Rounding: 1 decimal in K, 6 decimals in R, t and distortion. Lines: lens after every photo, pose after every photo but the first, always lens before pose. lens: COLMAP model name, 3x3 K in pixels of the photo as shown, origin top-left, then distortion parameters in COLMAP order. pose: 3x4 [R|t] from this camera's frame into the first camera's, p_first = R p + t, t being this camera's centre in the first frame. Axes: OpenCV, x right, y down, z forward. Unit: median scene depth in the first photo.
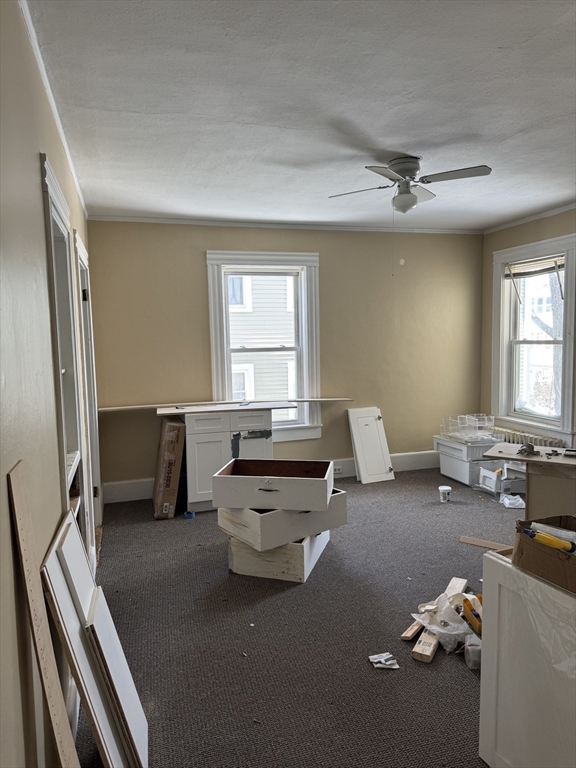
lens RADIAL K [[547.4, 0, 289.0], [0, 547.4, 387.4], [0, 0, 1]] dist [0.027584, -0.009945]
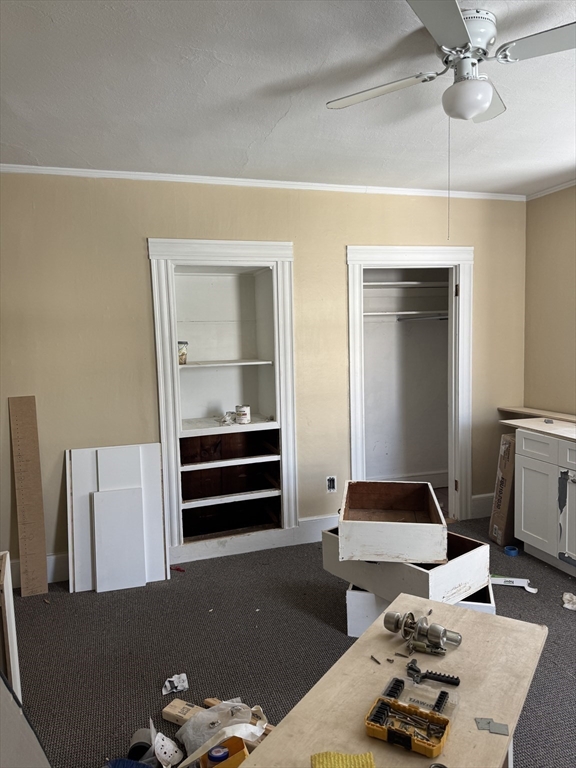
lens RADIAL K [[547.4, 0, 289.8], [0, 547.4, 382.2], [0, 0, 1]] dist [0.027584, -0.009945]
pose [[0.005103, 0.110574, -0.993855, 0.608362], [-0.072269, 0.991310, 0.109920, -0.083564], [0.997372, 0.071264, 0.013050, 0.650693]]
